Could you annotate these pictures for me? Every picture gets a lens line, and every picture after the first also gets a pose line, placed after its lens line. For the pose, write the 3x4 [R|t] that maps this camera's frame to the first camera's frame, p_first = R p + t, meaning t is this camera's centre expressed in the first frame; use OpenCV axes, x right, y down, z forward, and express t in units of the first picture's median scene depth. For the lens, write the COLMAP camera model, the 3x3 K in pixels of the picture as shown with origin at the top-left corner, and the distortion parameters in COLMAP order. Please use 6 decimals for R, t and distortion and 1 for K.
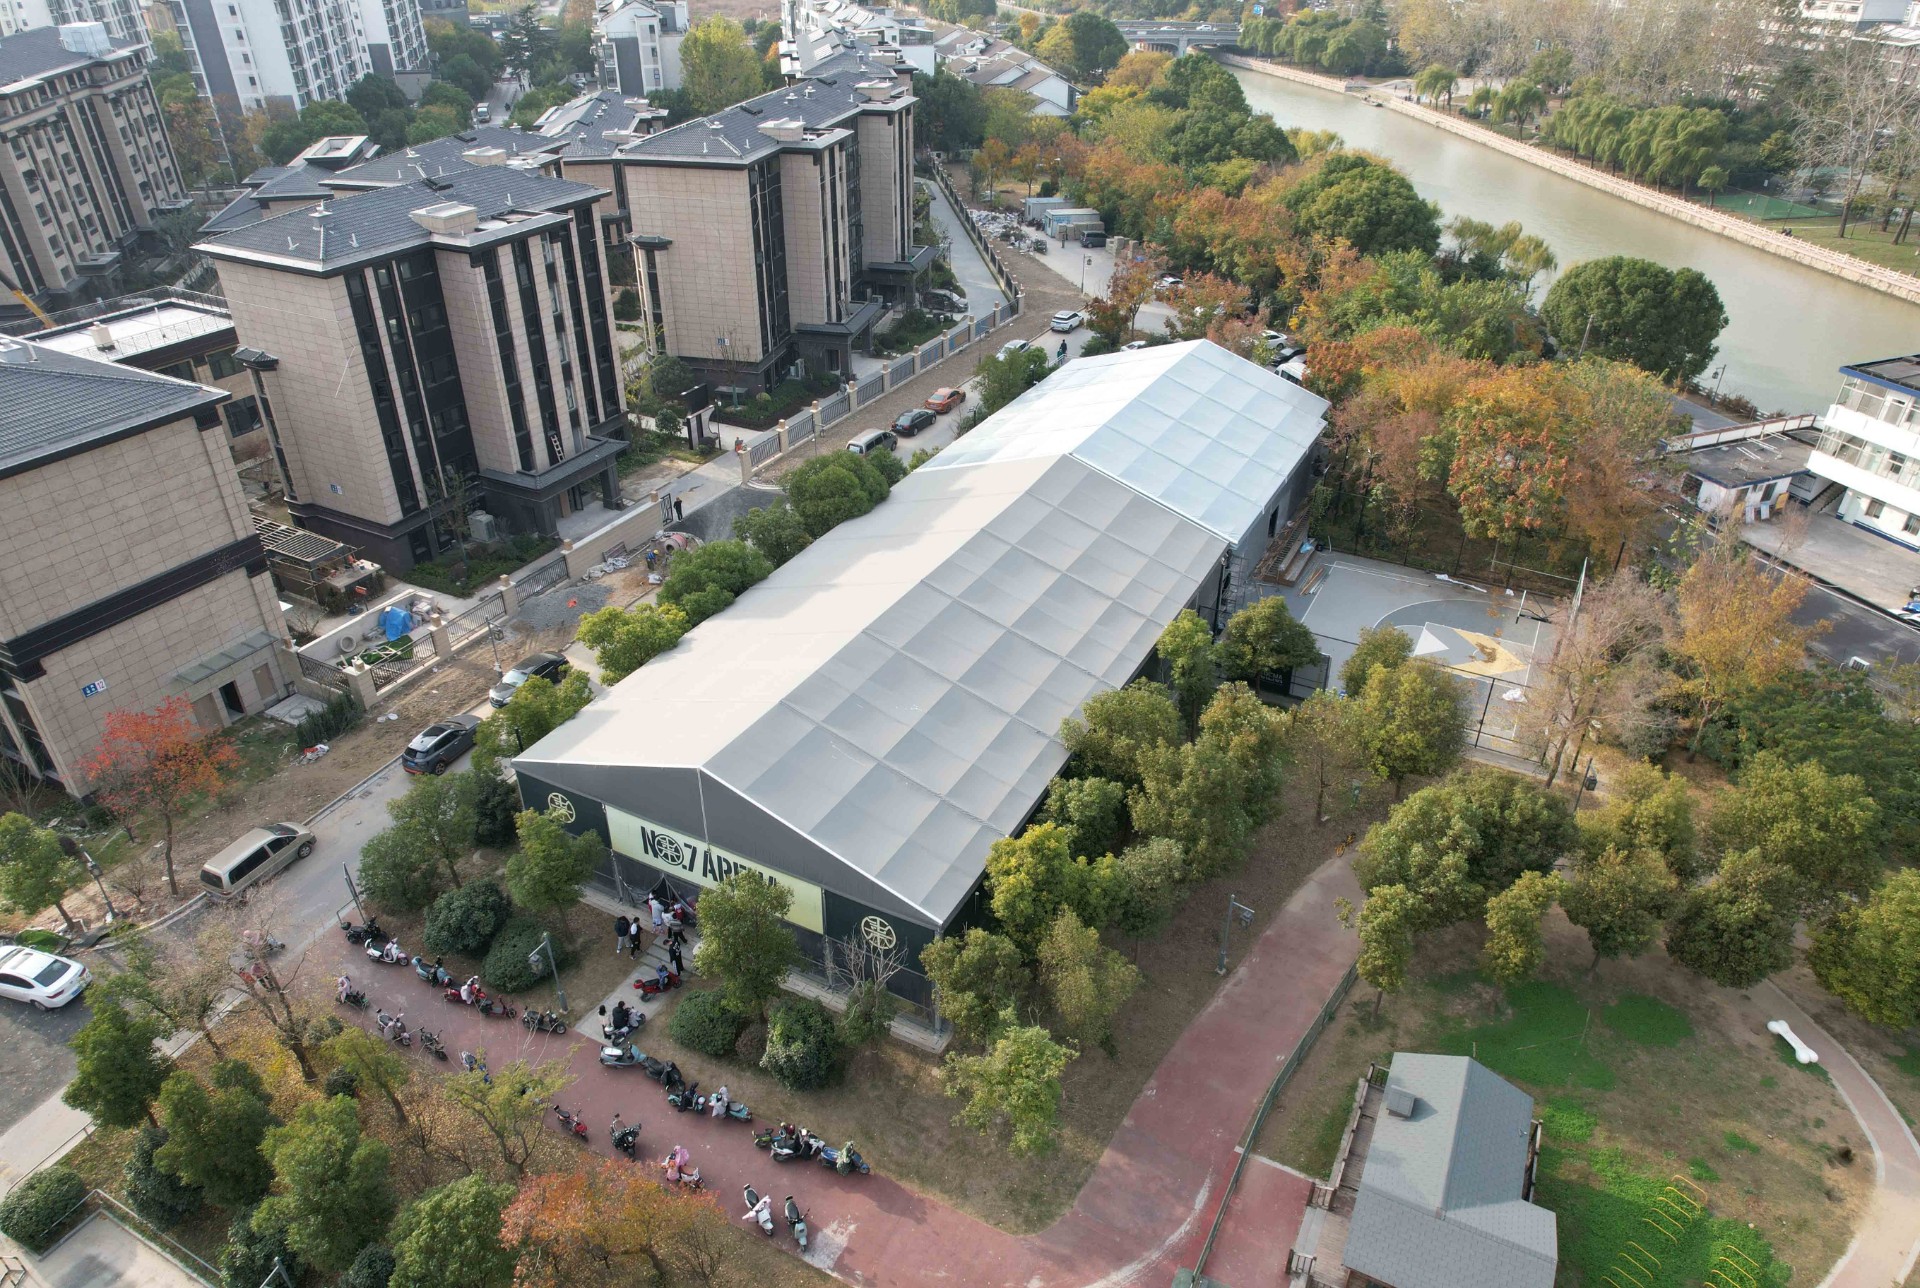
lens RADIAL K [[1233.1, 0, 960.0], [0, 1233.1, 644.0], [0, 0, 1]] dist [-0.077475, 0.071982]
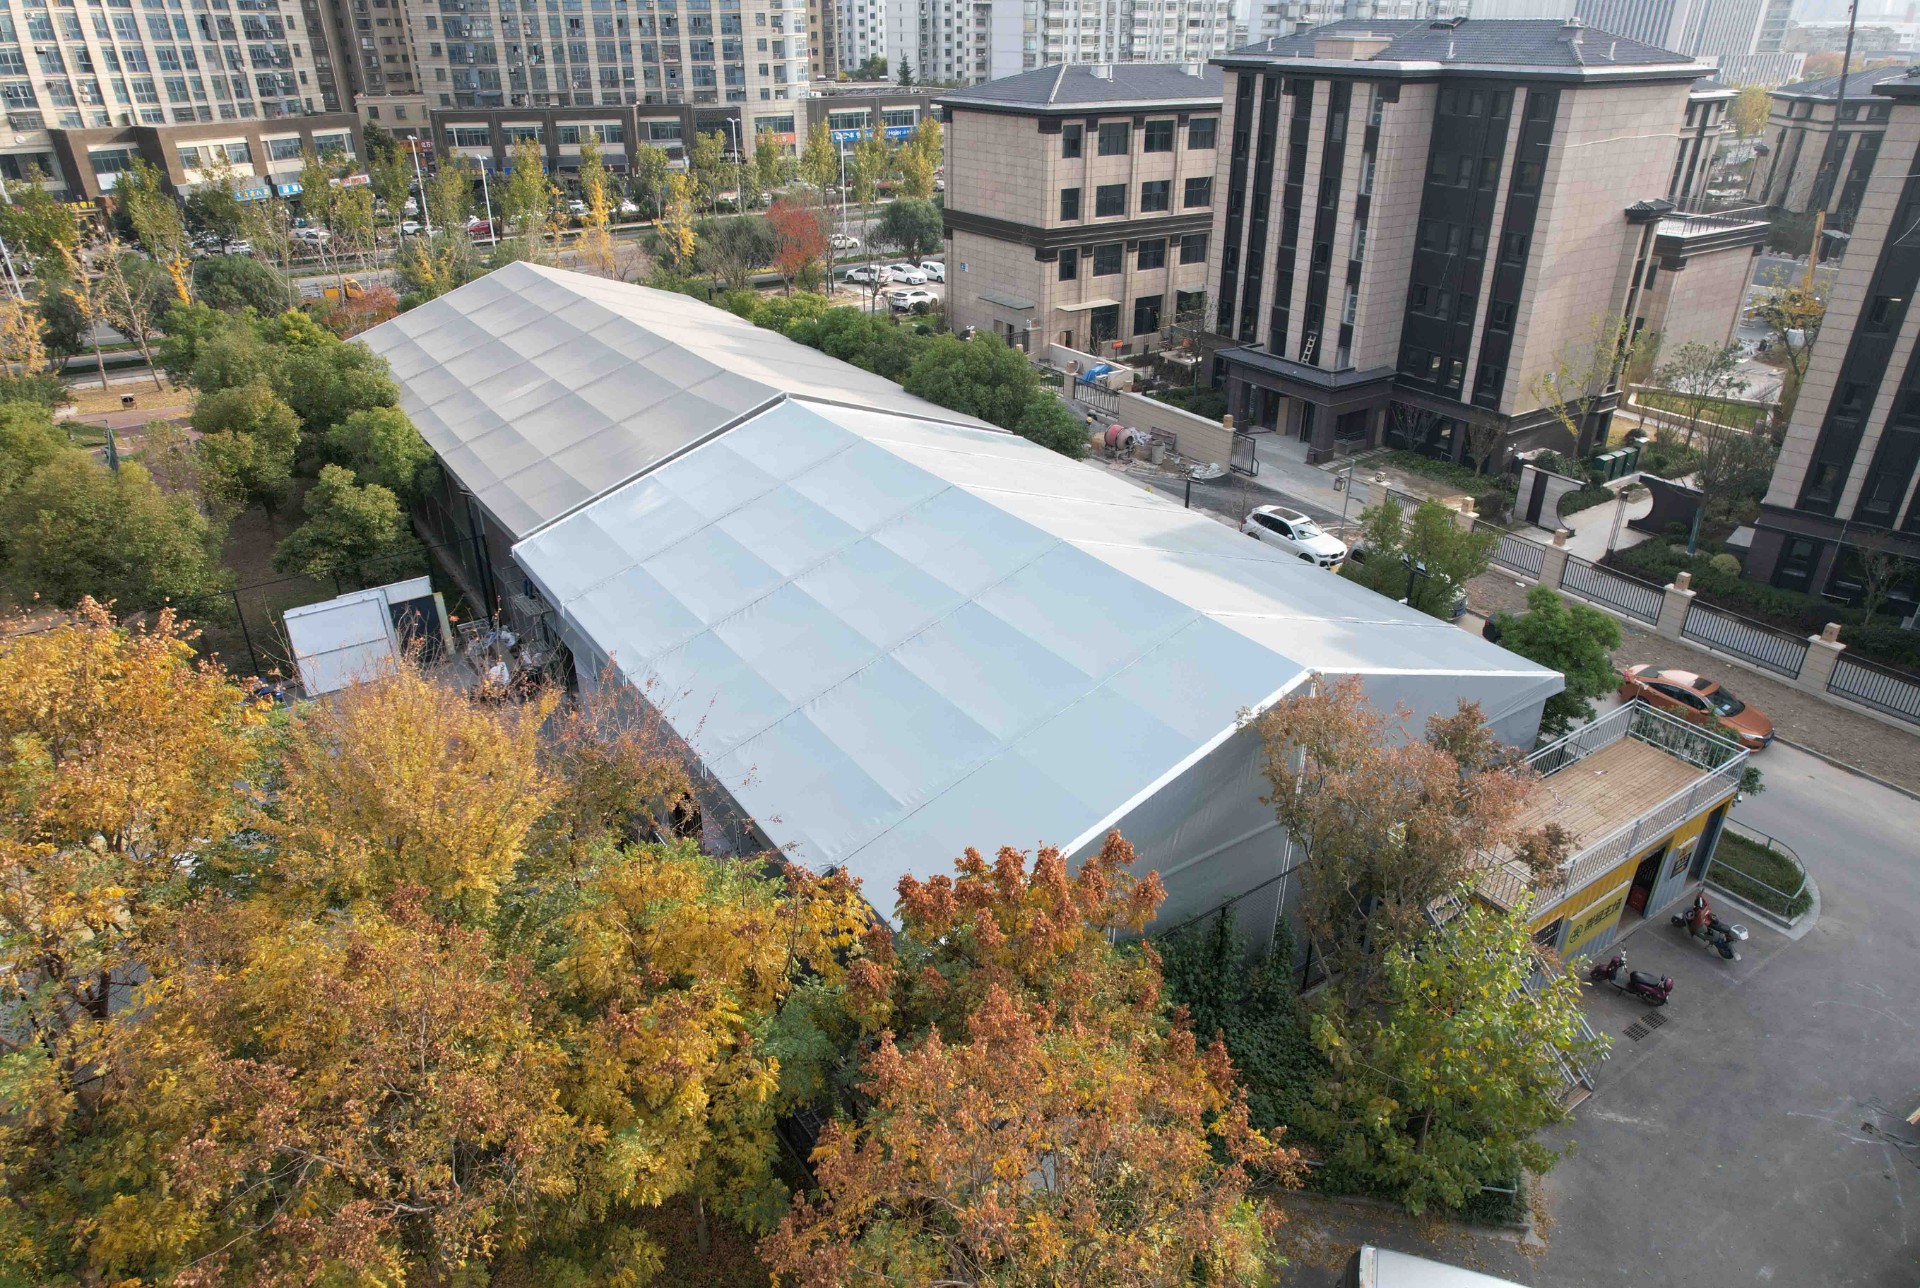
lens RADIAL K [[1233.1, 0, 960.0], [0, 1233.1, 644.0], [0, 0, 1]] dist [-0.077475, 0.071982]
pose [[-0.476383, 0.395886, -0.785069, 0.681132], [-0.462223, 0.646794, 0.606636, -0.574244], [0.747937, 0.651868, -0.125134, 1.436619]]
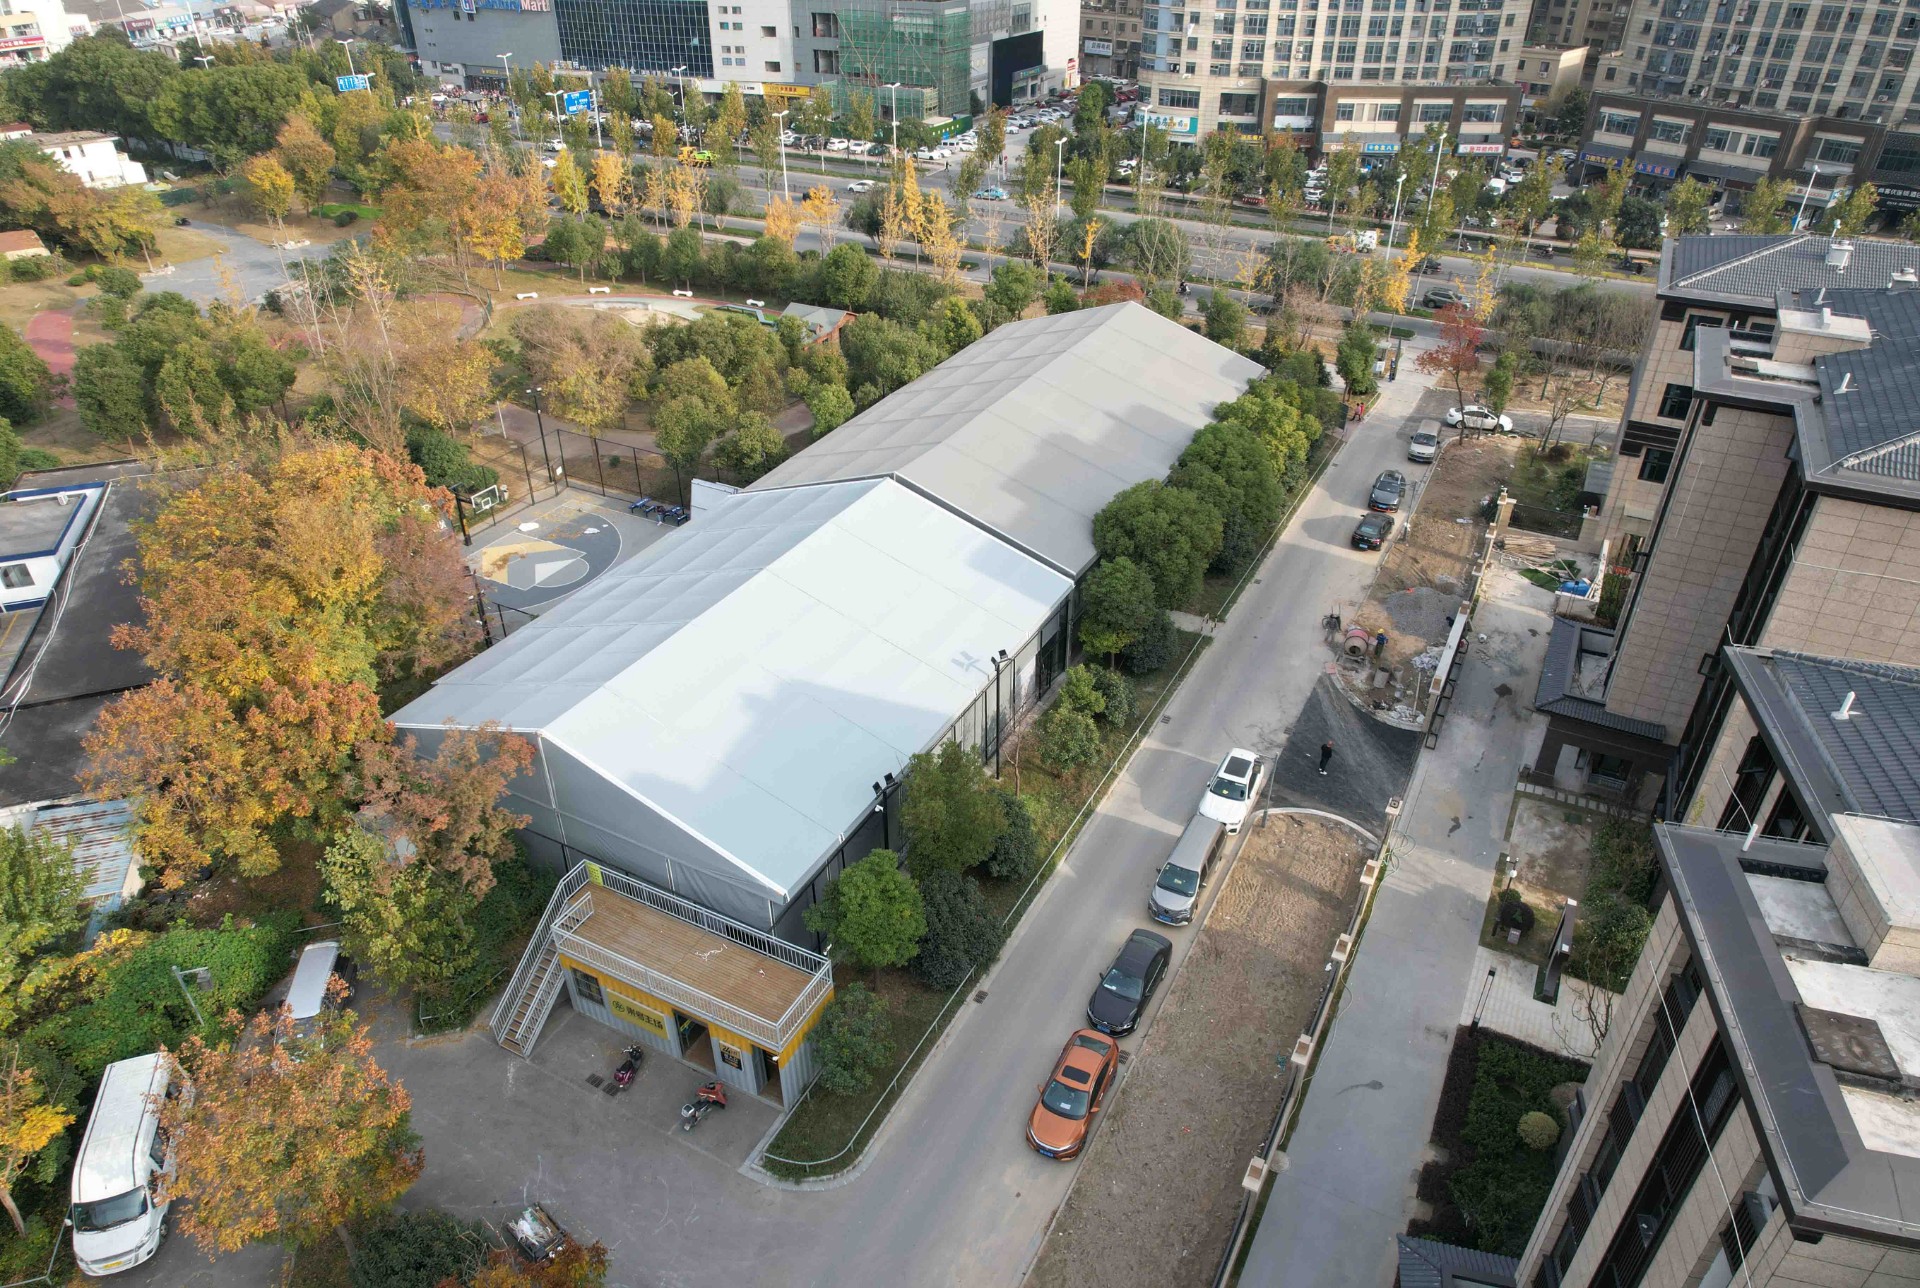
lens RADIAL K [[1233.1, 0, 960.0], [0, 1233.1, 644.0], [0, 0, 1]] dist [-0.077475, 0.071982]
pose [[-0.999933, -0.007680, -0.008655, 0.053688], [-0.011153, 0.440386, 0.897739, -1.051948], [-0.003083, 0.897776, -0.440443, 1.758986]]
